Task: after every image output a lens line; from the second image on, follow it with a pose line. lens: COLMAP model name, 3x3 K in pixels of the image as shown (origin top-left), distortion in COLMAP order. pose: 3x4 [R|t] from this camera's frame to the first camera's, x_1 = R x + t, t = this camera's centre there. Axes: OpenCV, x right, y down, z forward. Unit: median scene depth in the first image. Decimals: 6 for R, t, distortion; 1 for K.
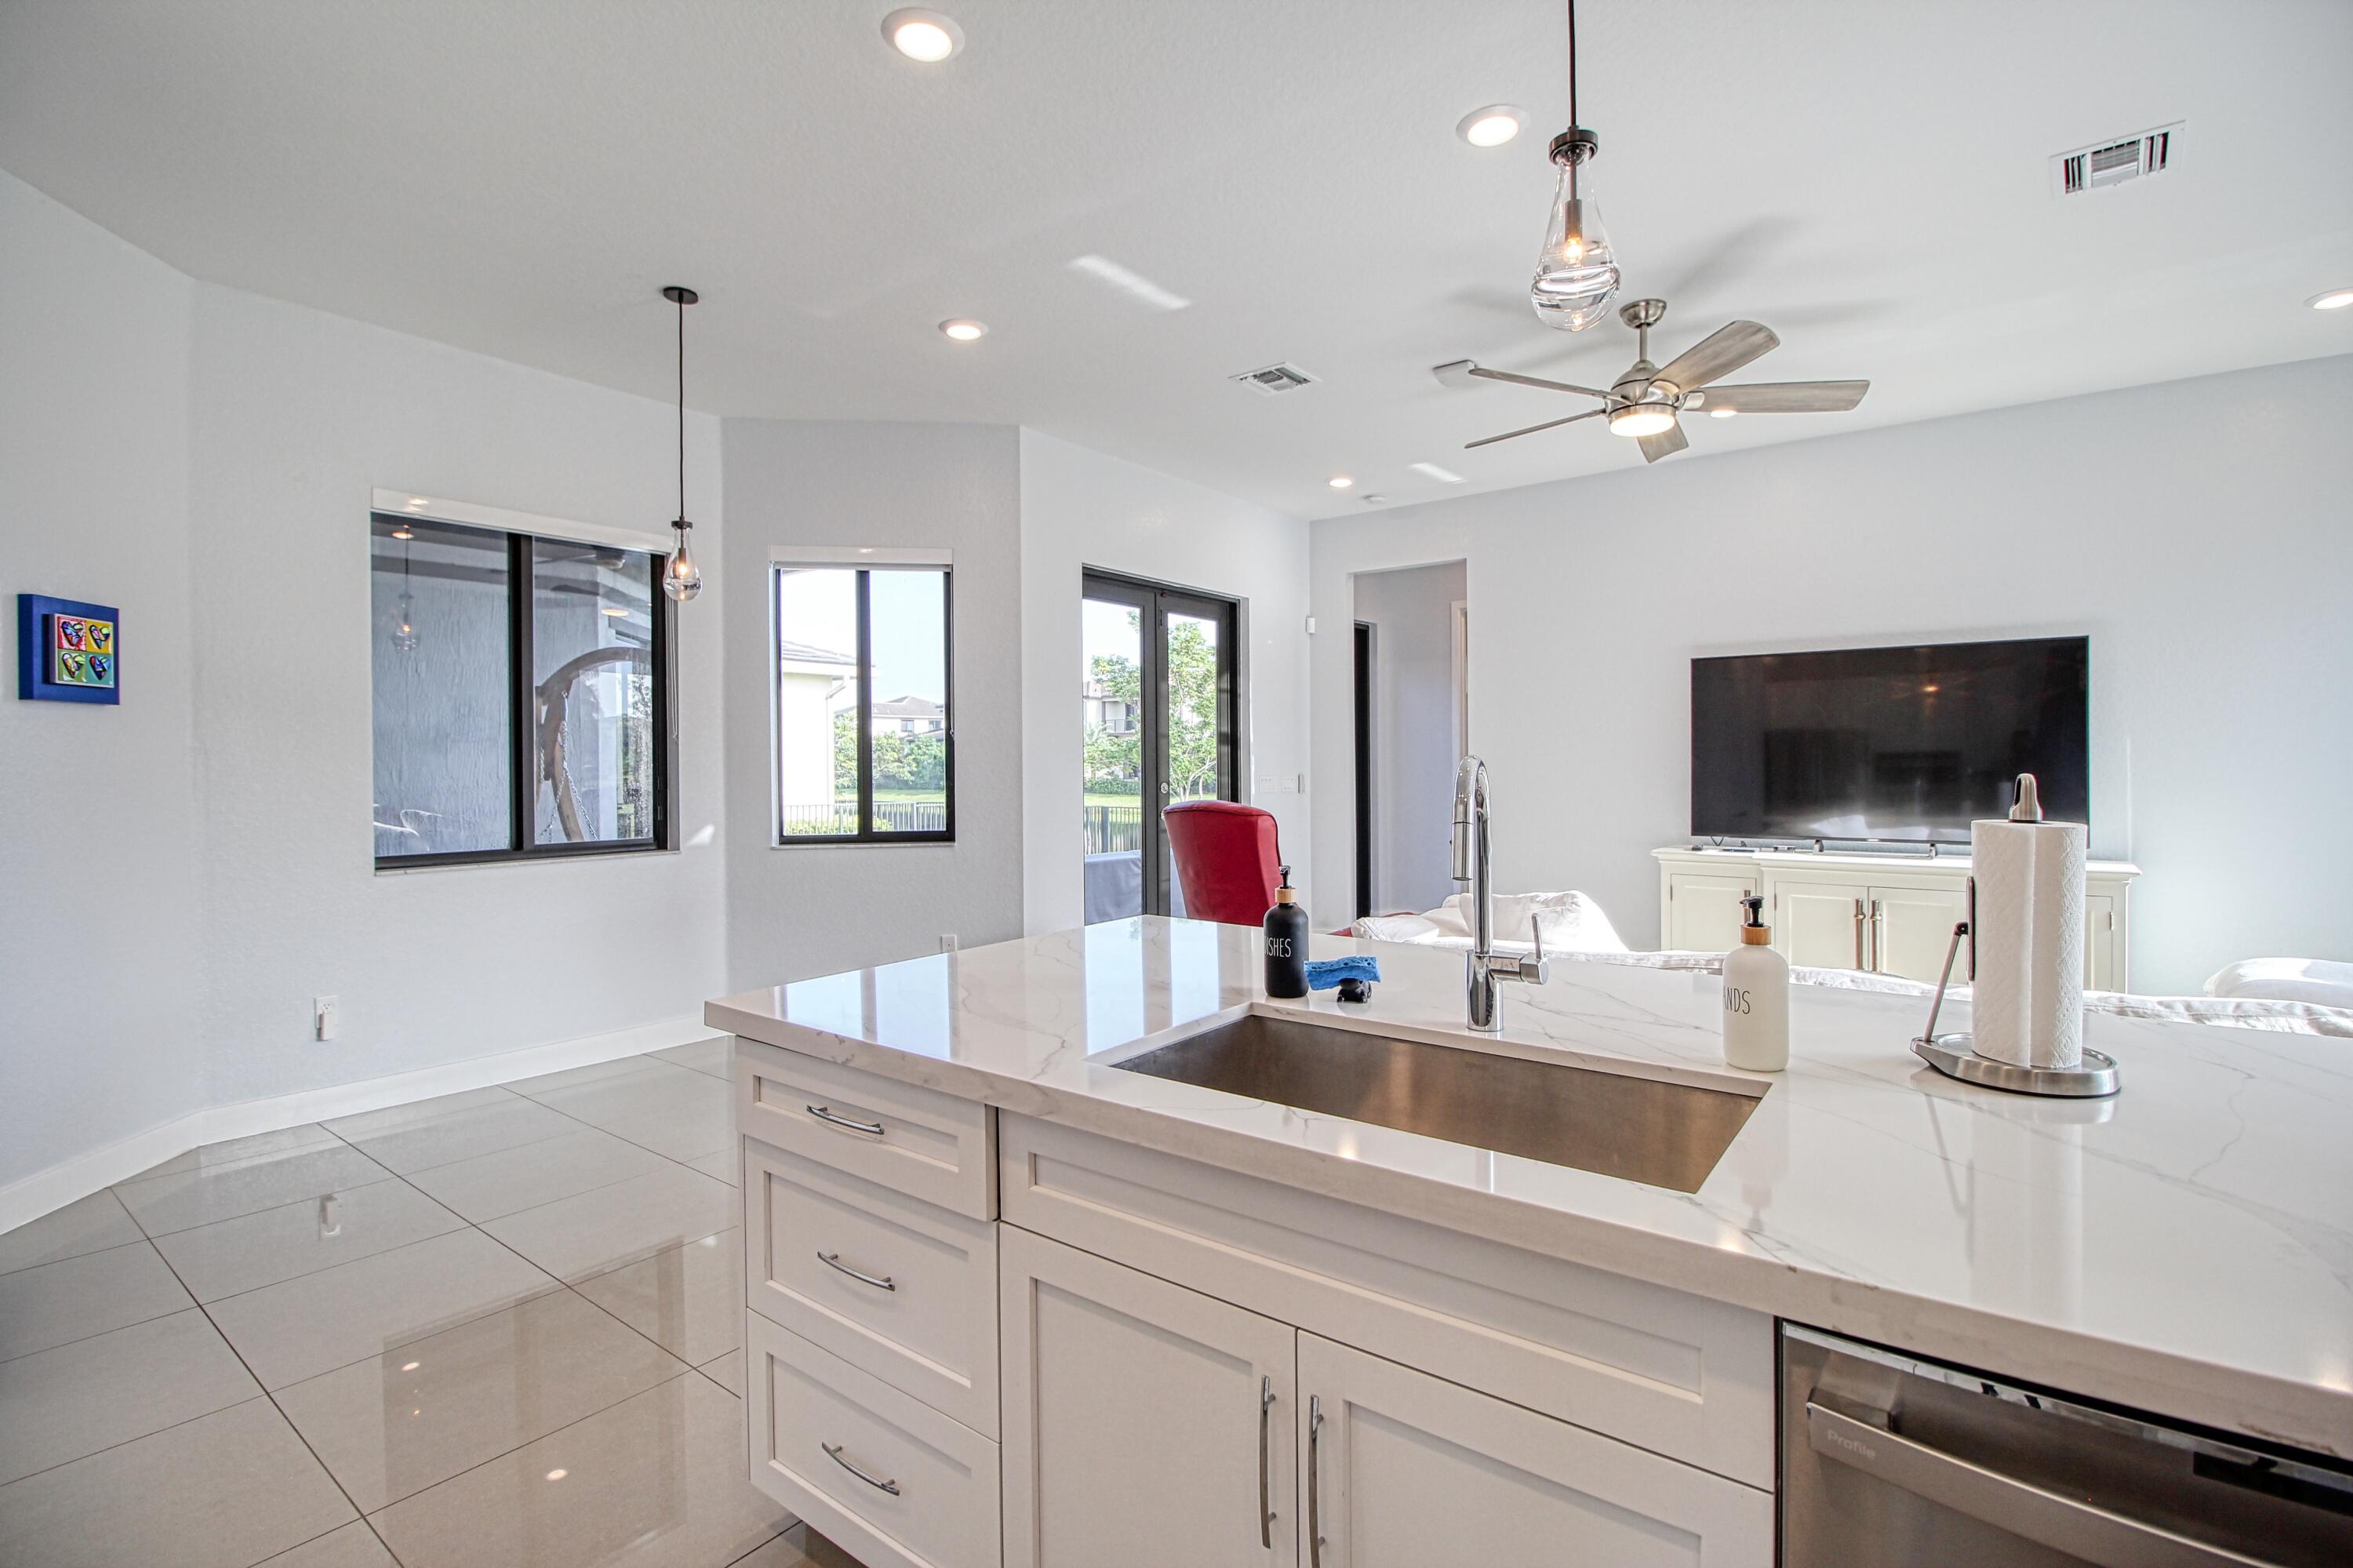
lens RADIAL K [[1072.6, 0, 1190.3], [0, 1072.6, 766.3], [0, 0, 1]] dist [0.000000, -0.012663]
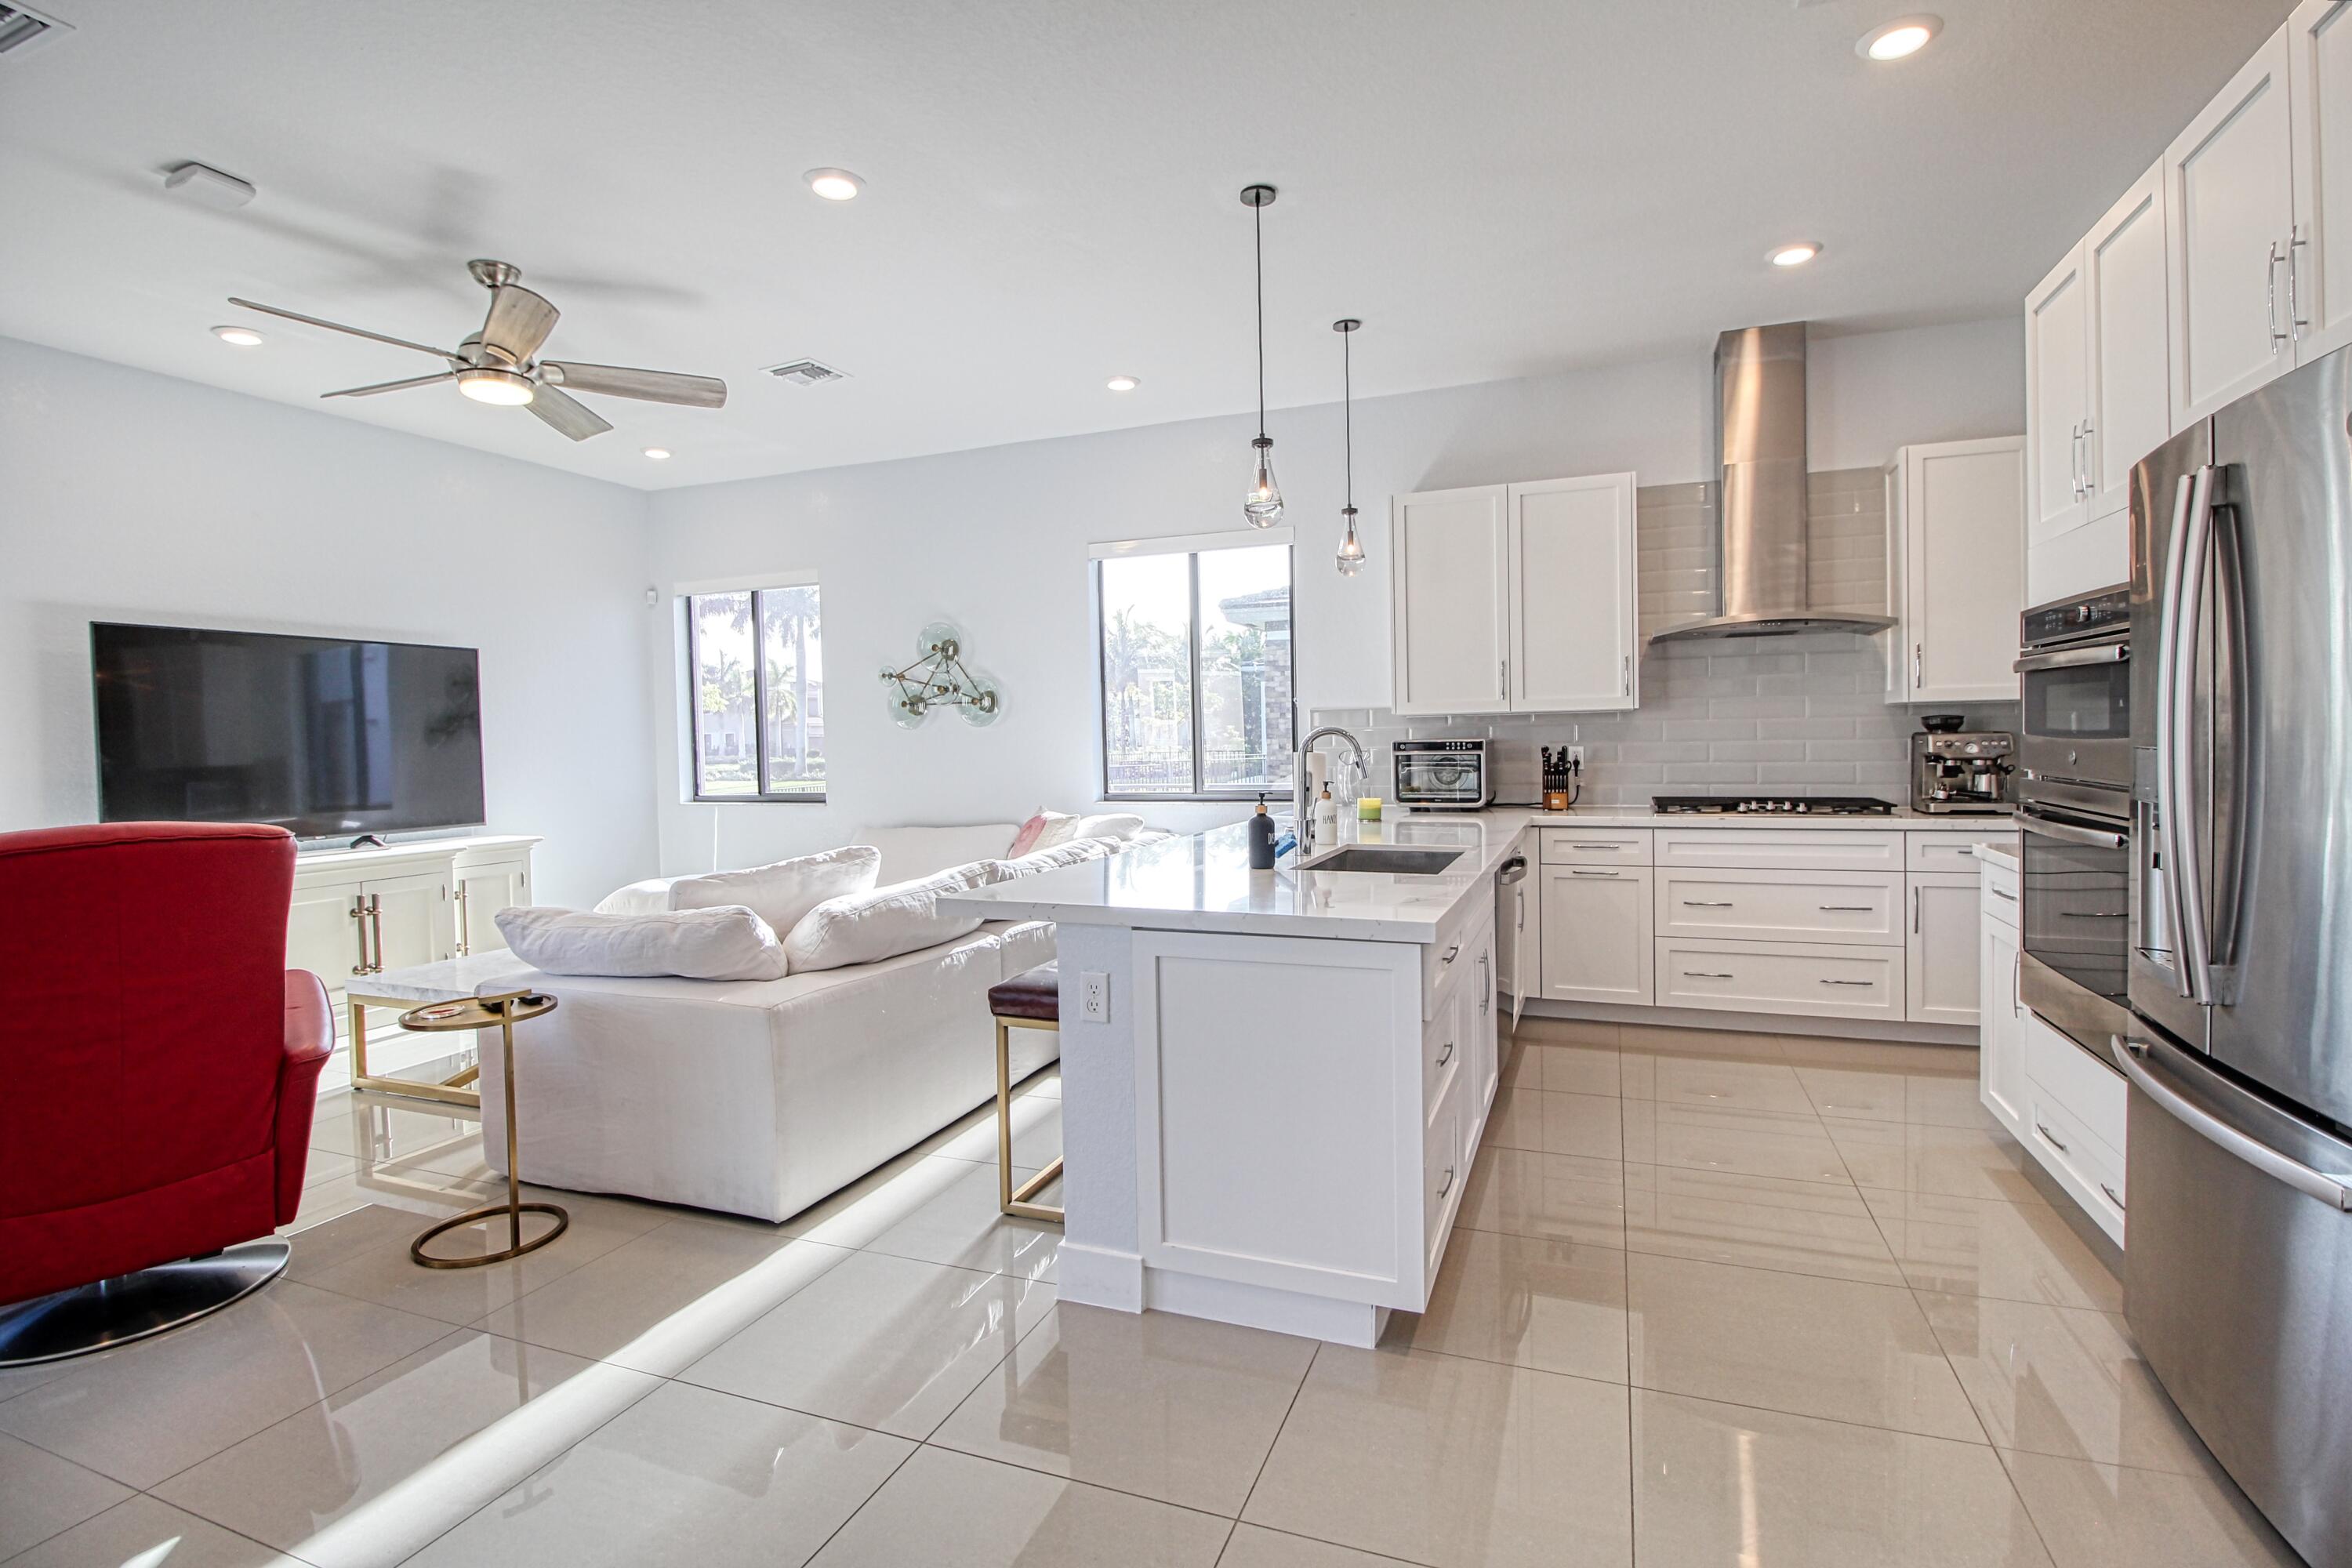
lens RADIAL K [[1091.2, 0, 1180.8], [0, 1091.2, 766.3], [0, 0, 1]] dist [-0.000093, -0.013248]
pose [[-0.278467, -0.008931, 0.960404, -0.513799], [0.029745, 0.999397, 0.017918, 0.010790], [-0.959985, 0.033557, -0.278033, 0.528862]]
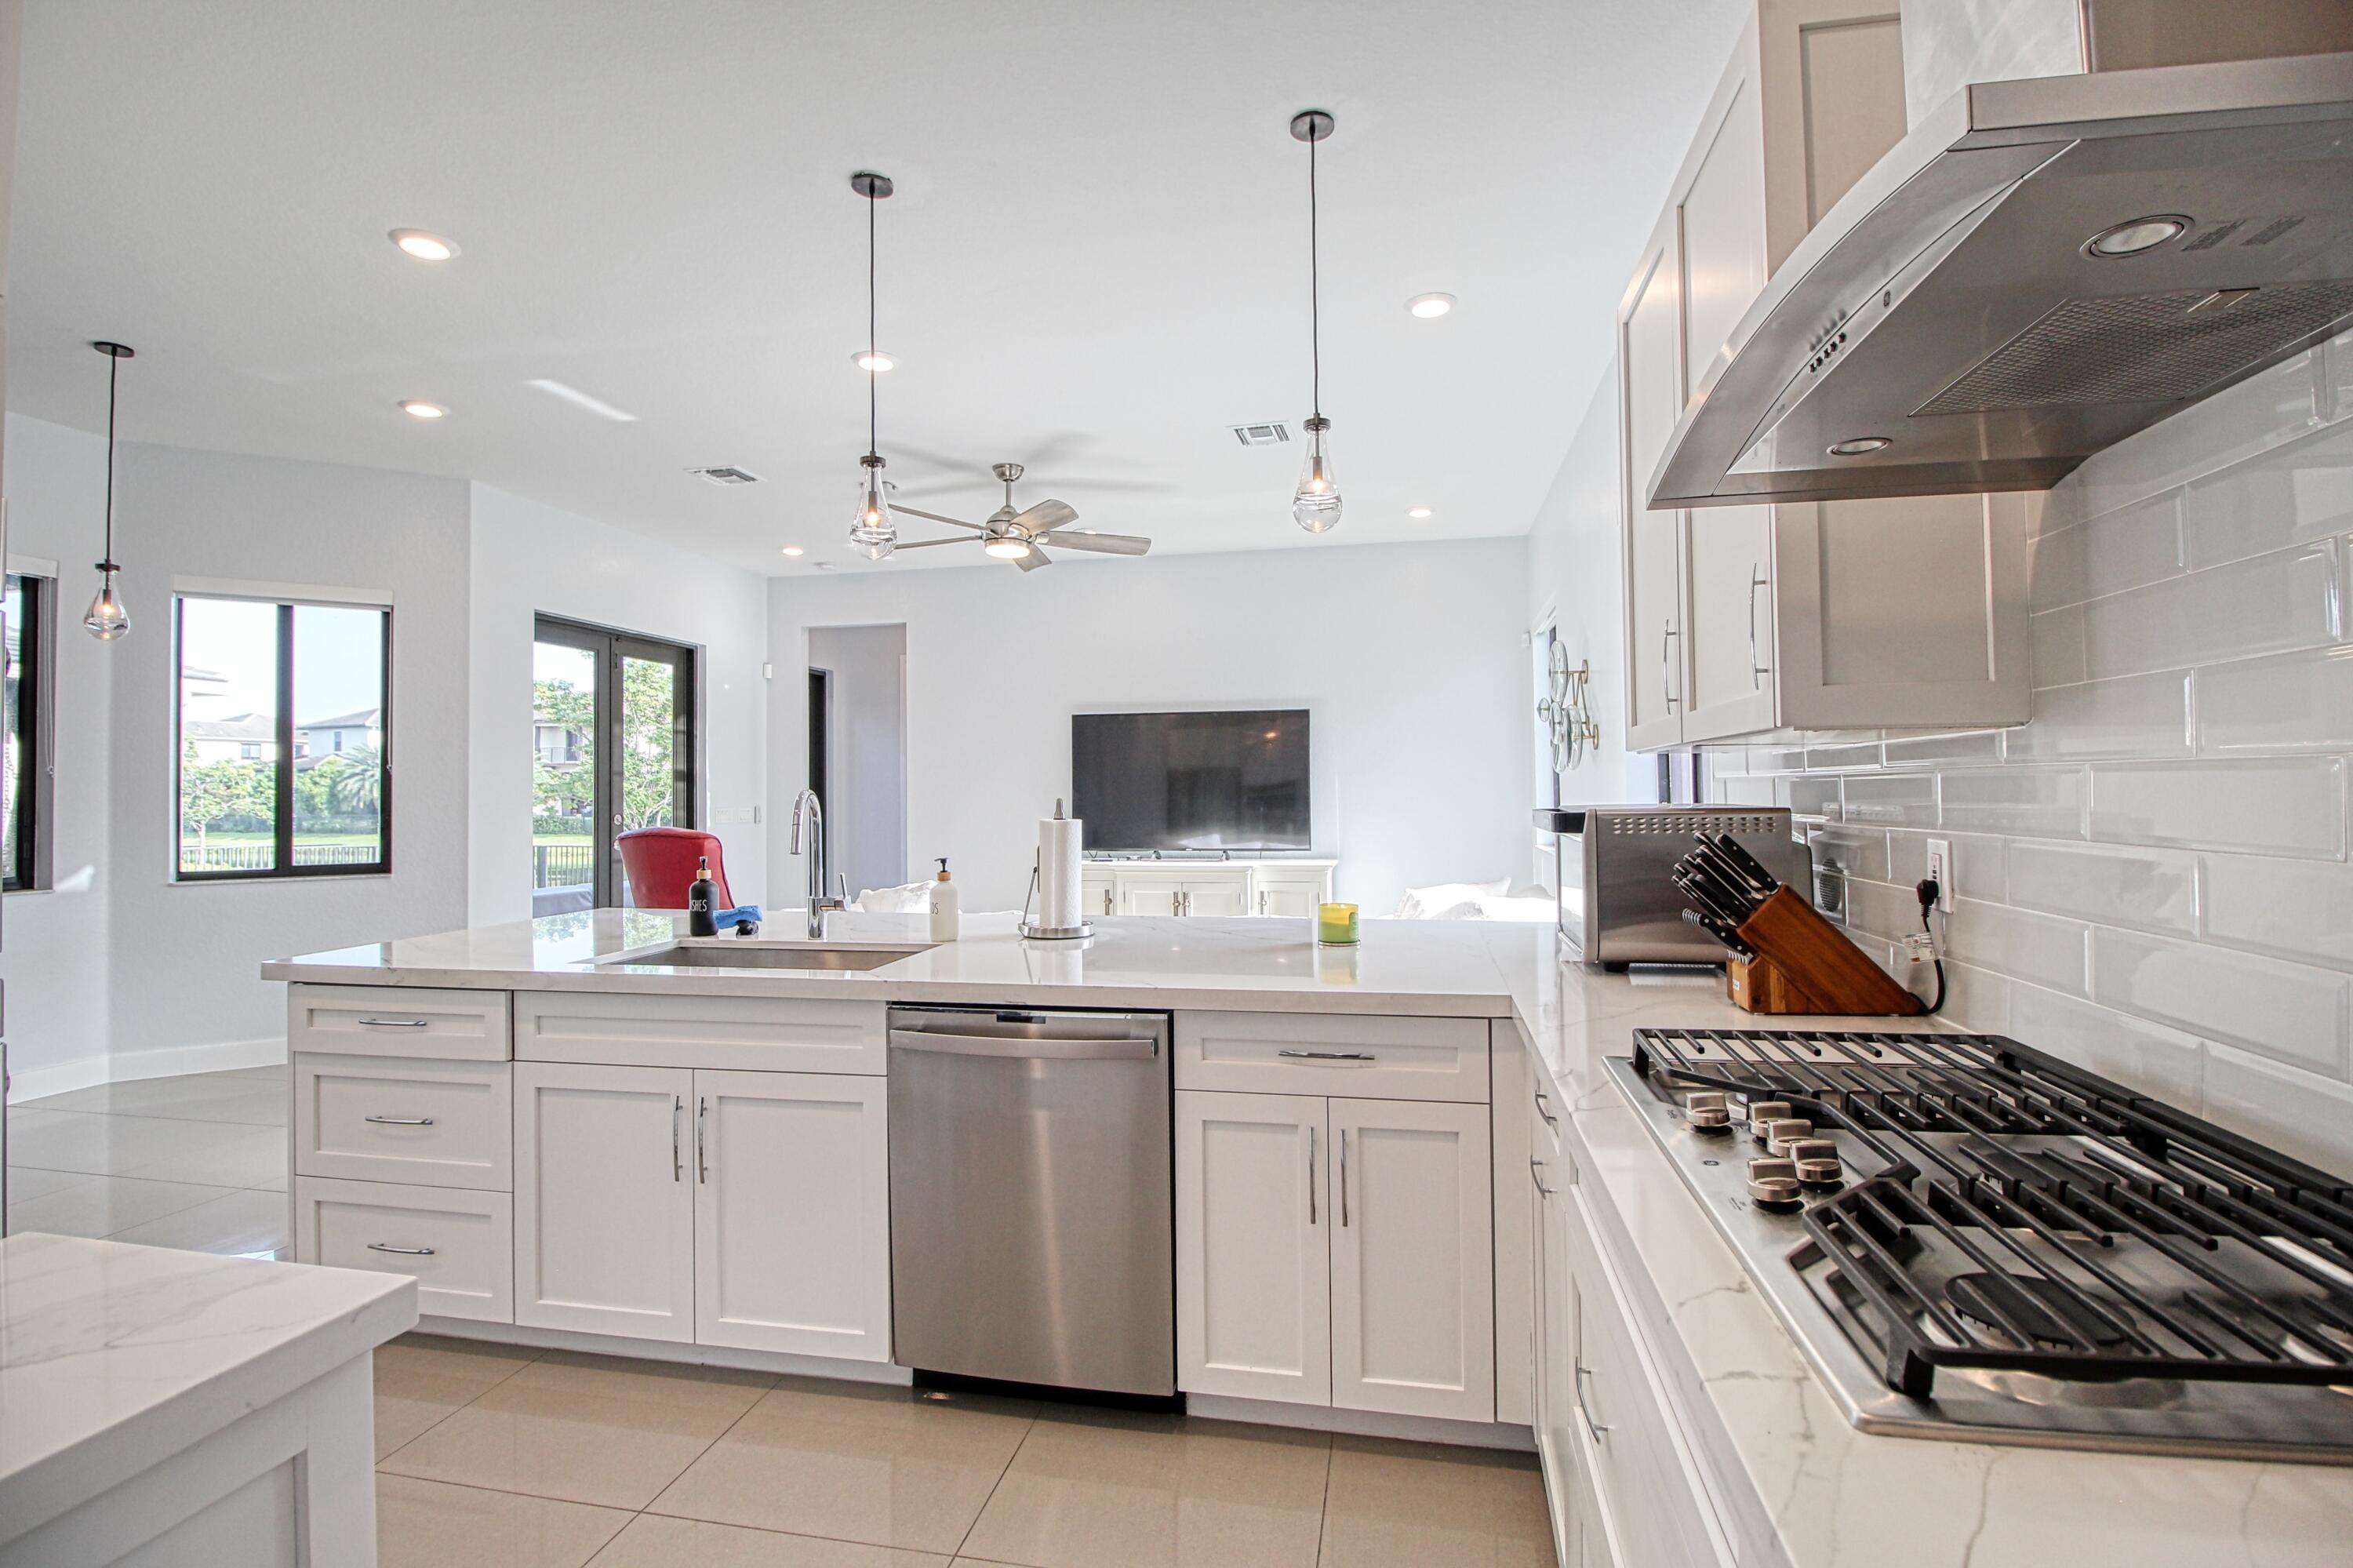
lens RADIAL K [[1091.7, 0, 1181.3], [0, 1091.7, 766.3], [0, 0, 1]] dist [-0.000093, -0.013248]
pose [[0.898479, 0.008429, 0.438936, 0.003568], [0.005090, 0.999549, -0.029612, 0.002705], [-0.438987, 0.028840, 0.898030, -0.276758]]
